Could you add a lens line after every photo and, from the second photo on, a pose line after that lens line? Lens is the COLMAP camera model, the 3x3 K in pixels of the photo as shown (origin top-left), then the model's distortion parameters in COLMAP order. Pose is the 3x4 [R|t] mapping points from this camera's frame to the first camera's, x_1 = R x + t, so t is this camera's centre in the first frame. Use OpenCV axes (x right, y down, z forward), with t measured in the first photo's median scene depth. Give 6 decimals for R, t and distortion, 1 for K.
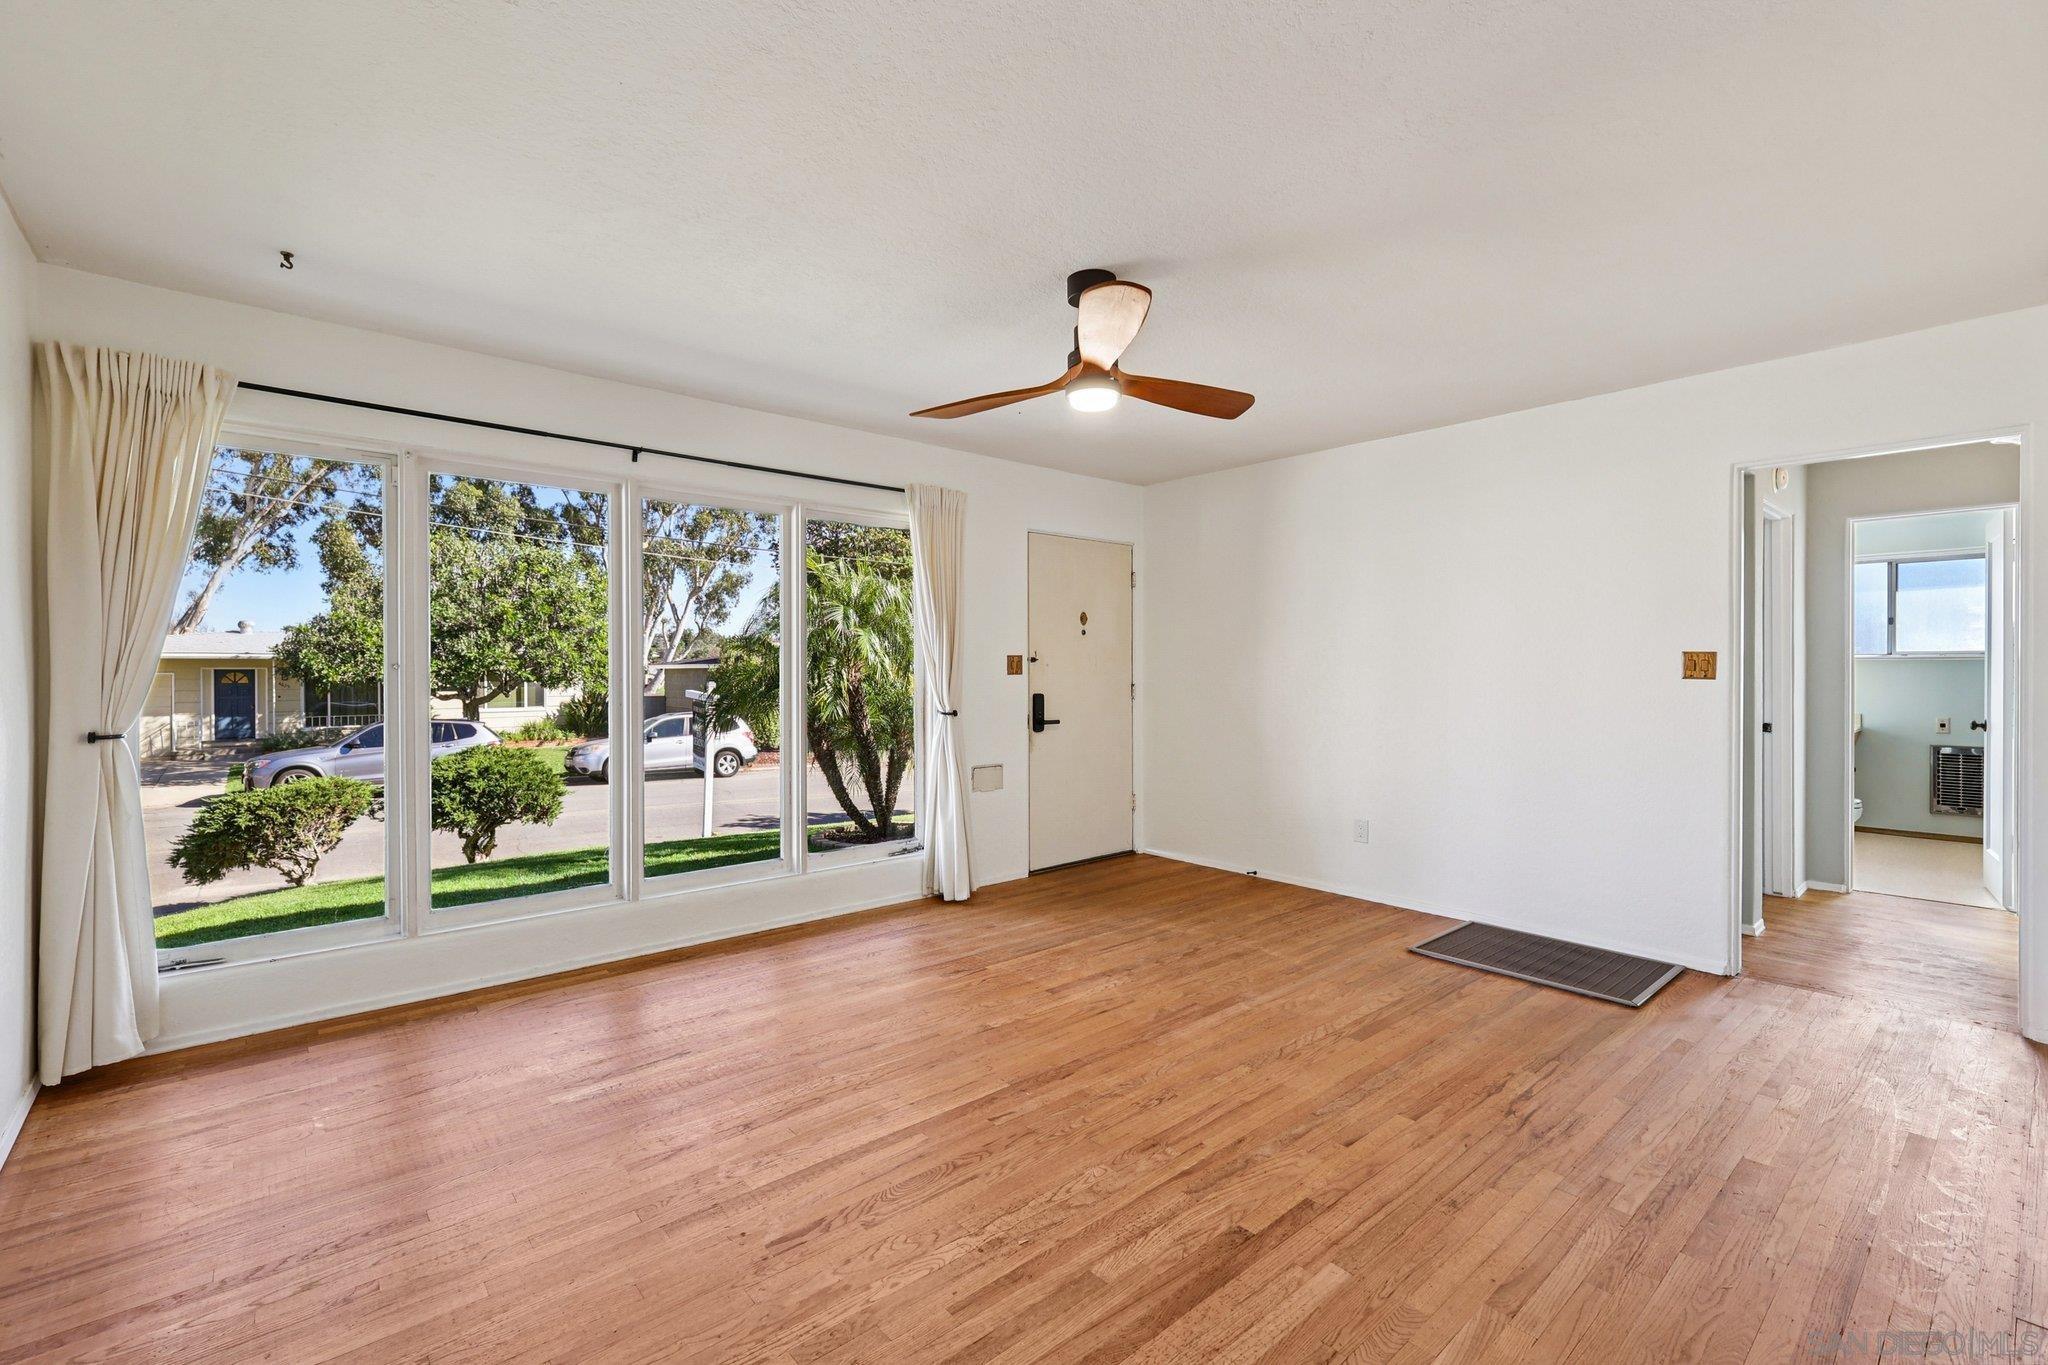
lens RADIAL K [[891.2, 0, 1029.4], [0, 891.2, 680.2], [0, 0, 1]] dist [0.003828, -0.000168]
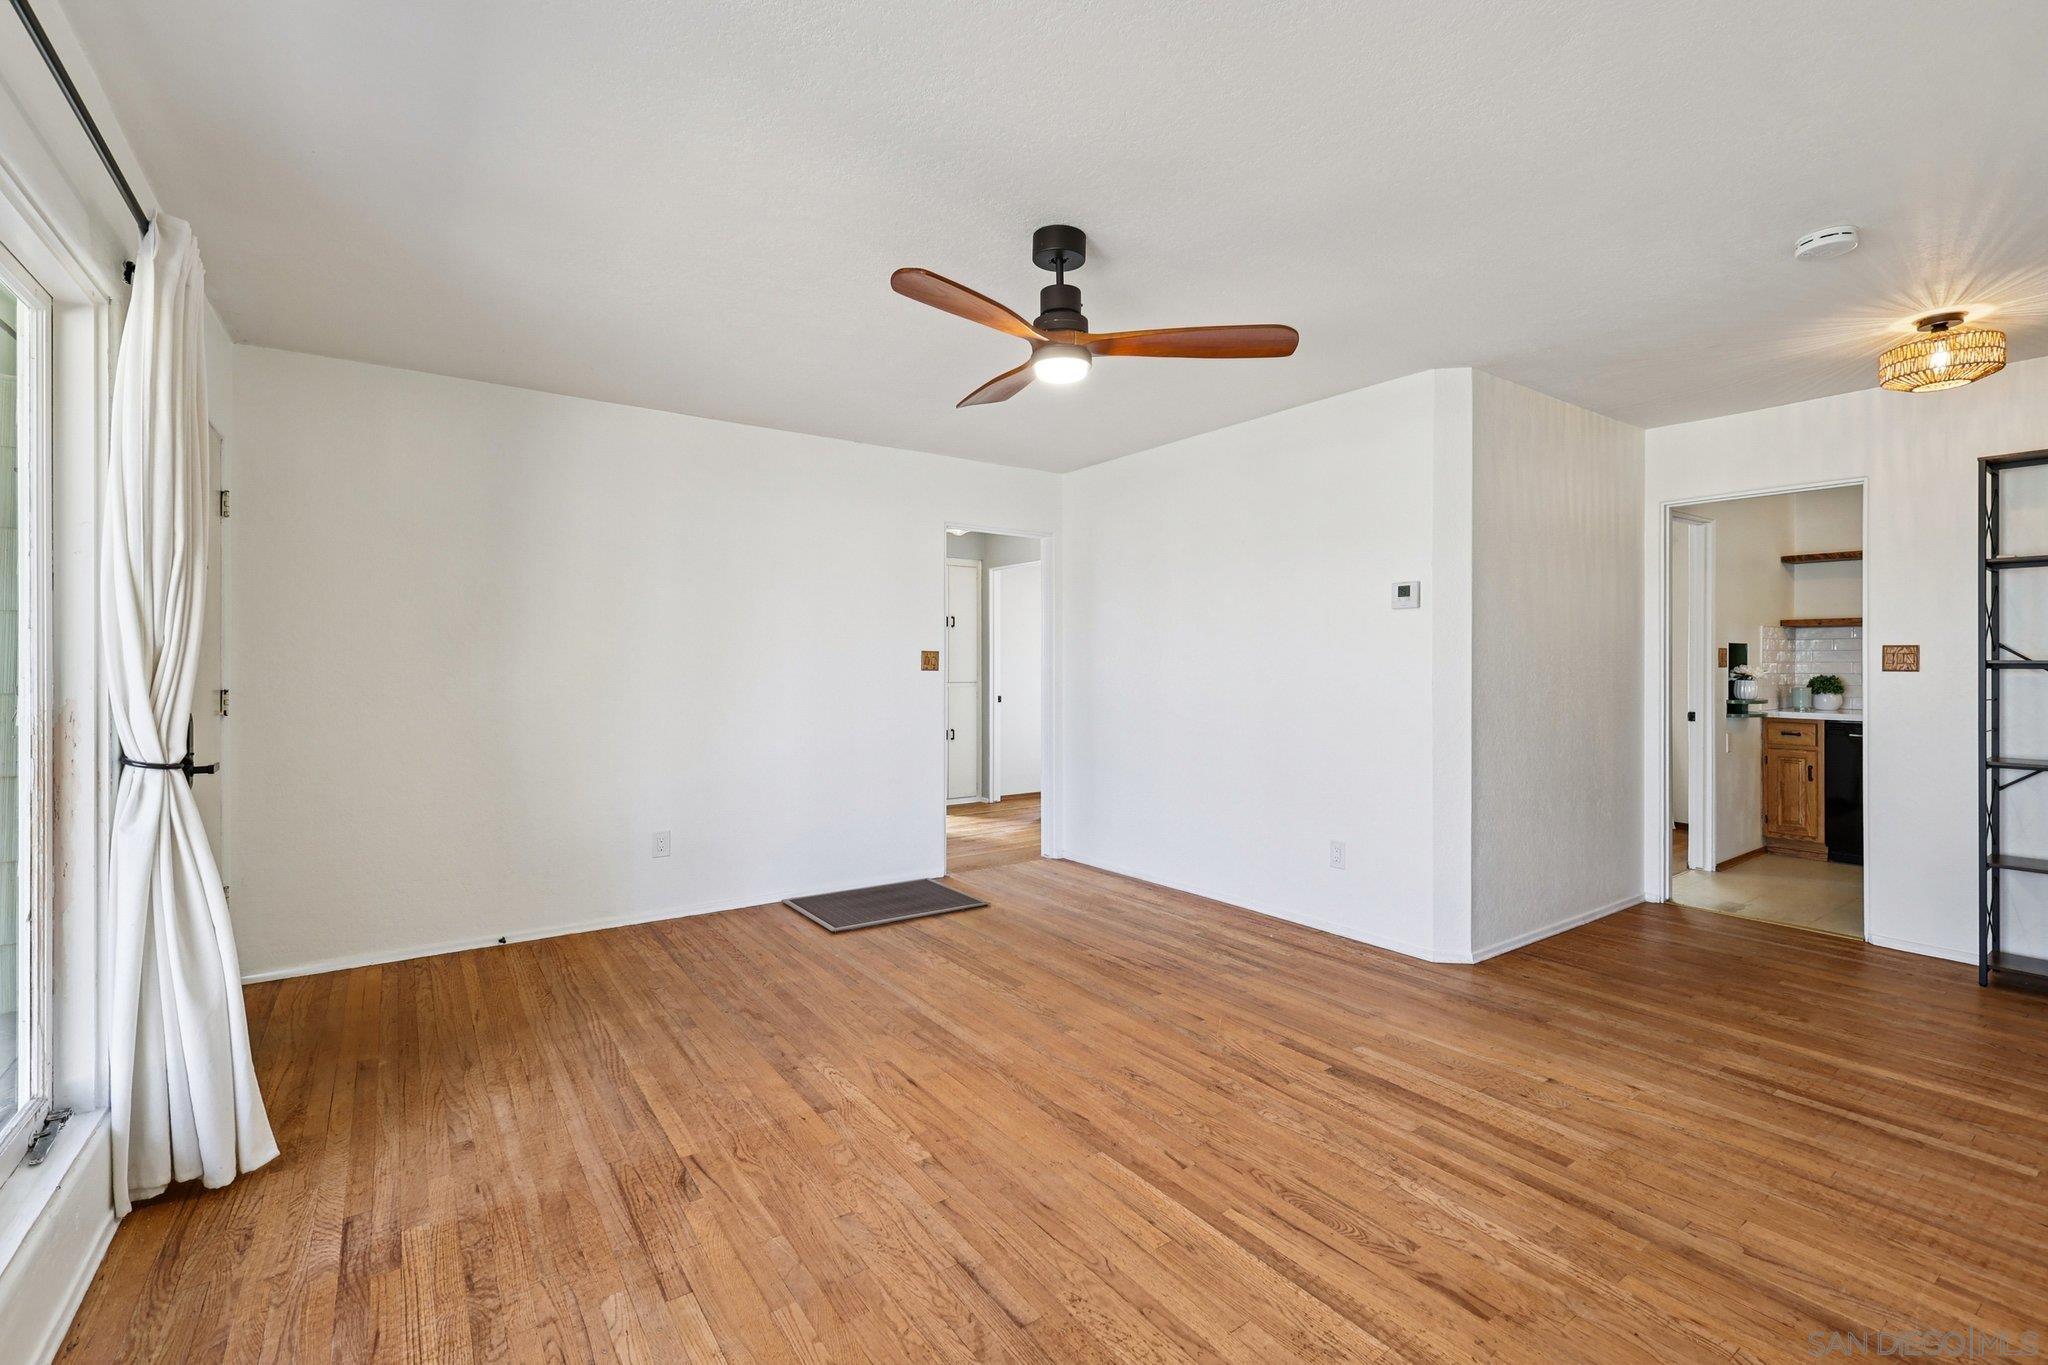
lens RADIAL K [[891.2, 0, 1029.1], [0, 891.2, 678.7], [0, 0, 1]] dist [0.003828, -0.000168]
pose [[0.100156, -0.017456, 0.994819, -0.792422], [0.011587, 0.999799, 0.016377, -0.013909], [-0.994904, 0.009887, 0.100338, 0.888072]]
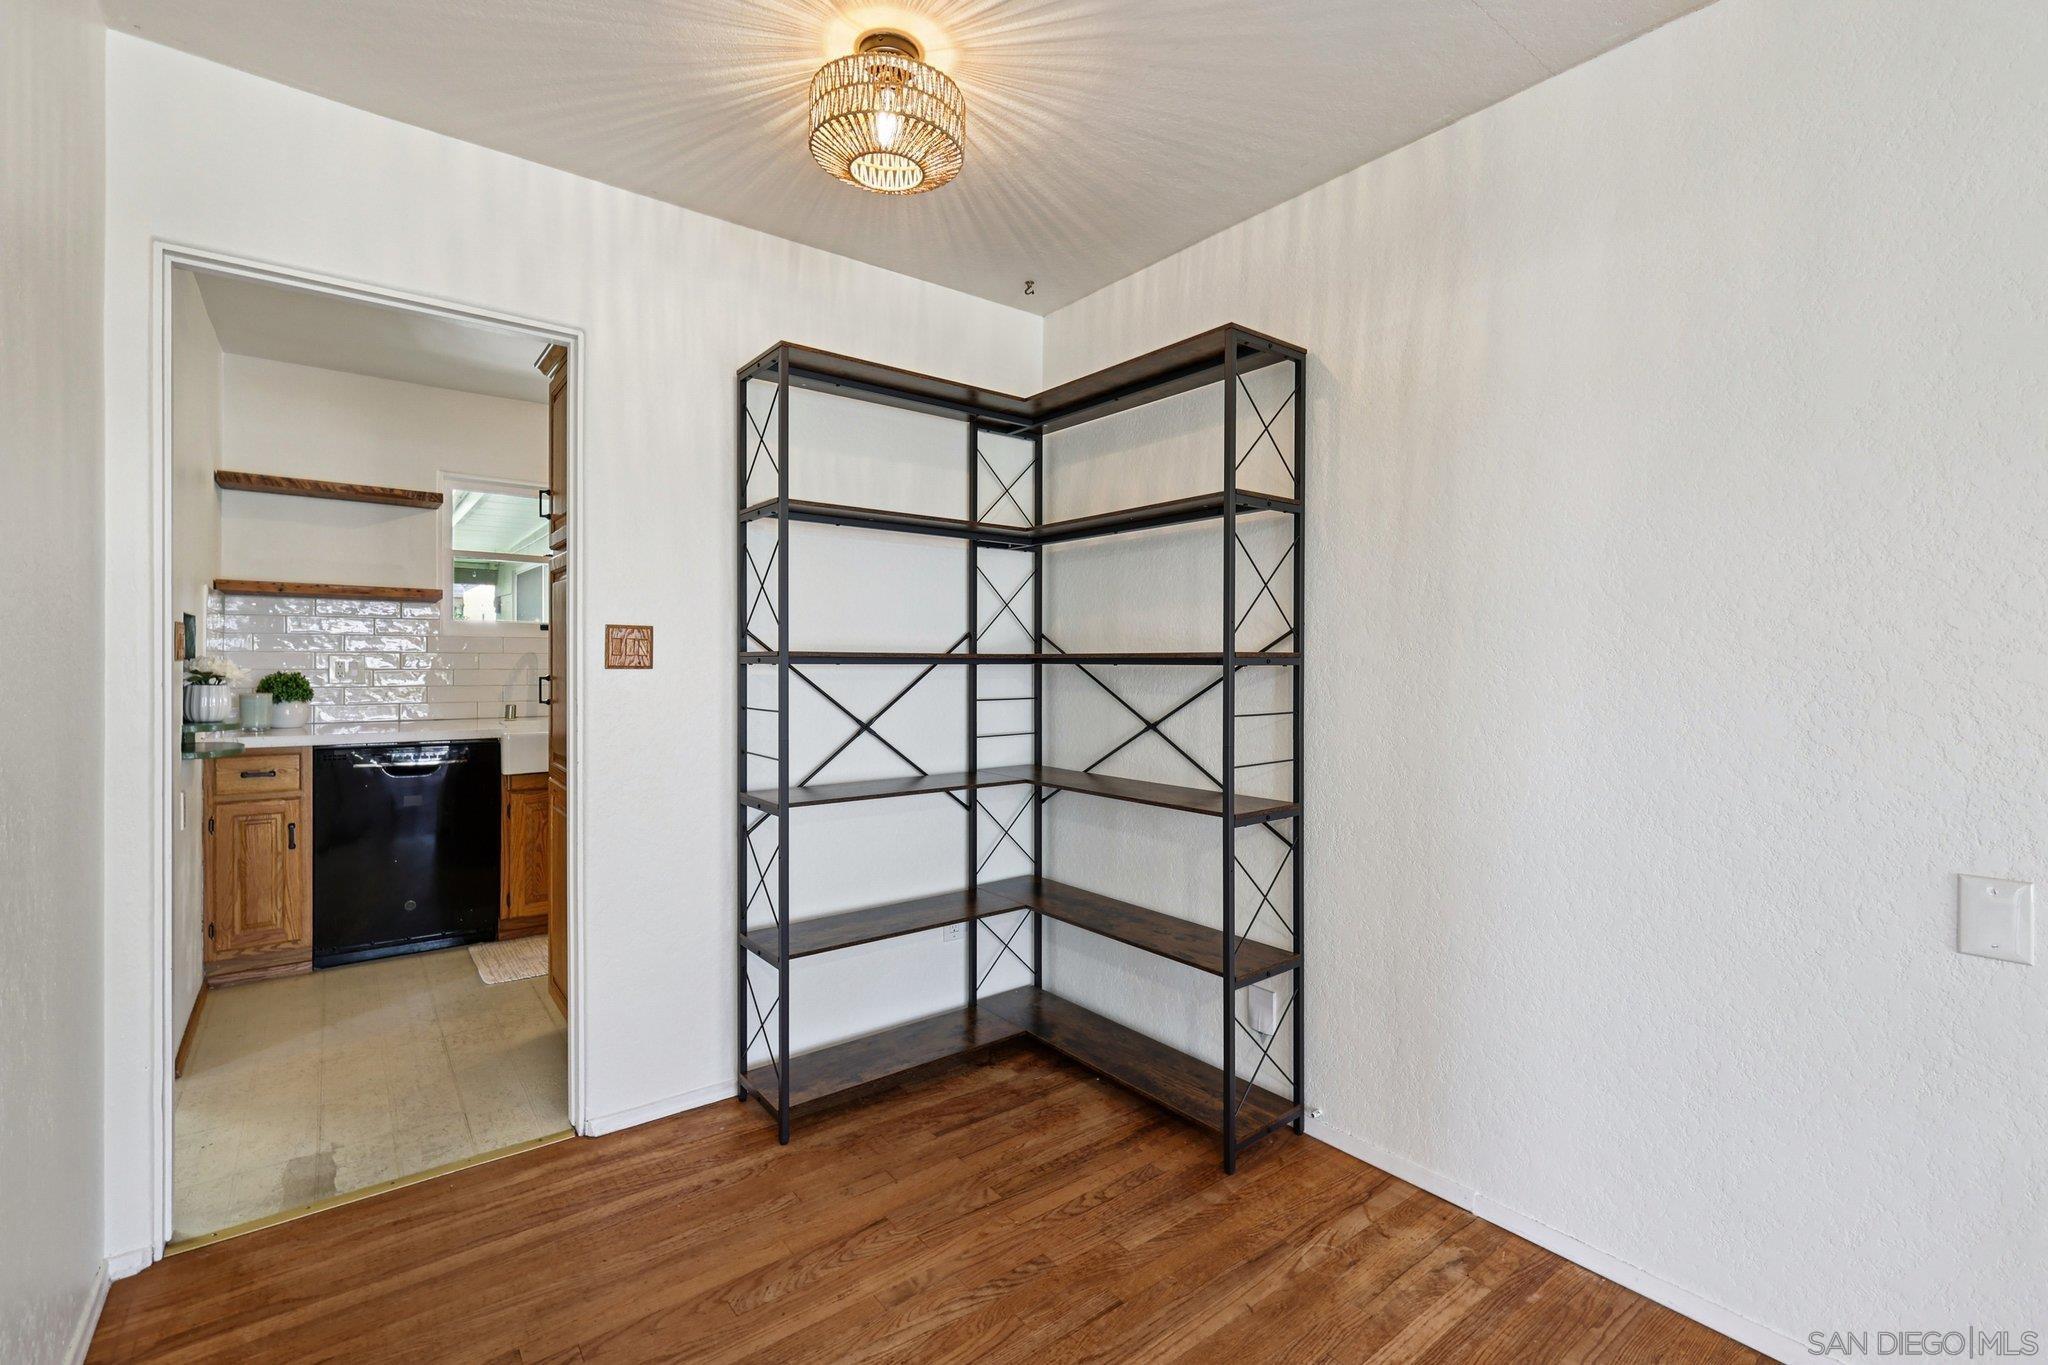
lens RADIAL K [[891.2, 0, 1026.0], [0, 891.2, 658.0], [0, 0, 1]] dist [0.003828, -0.000168]
pose [[-0.998407, -0.005162, 0.056183, 0.255305], [-0.004698, 0.999954, 0.008378, -0.005027], [-0.056224, 0.008100, -0.998385, 0.518121]]
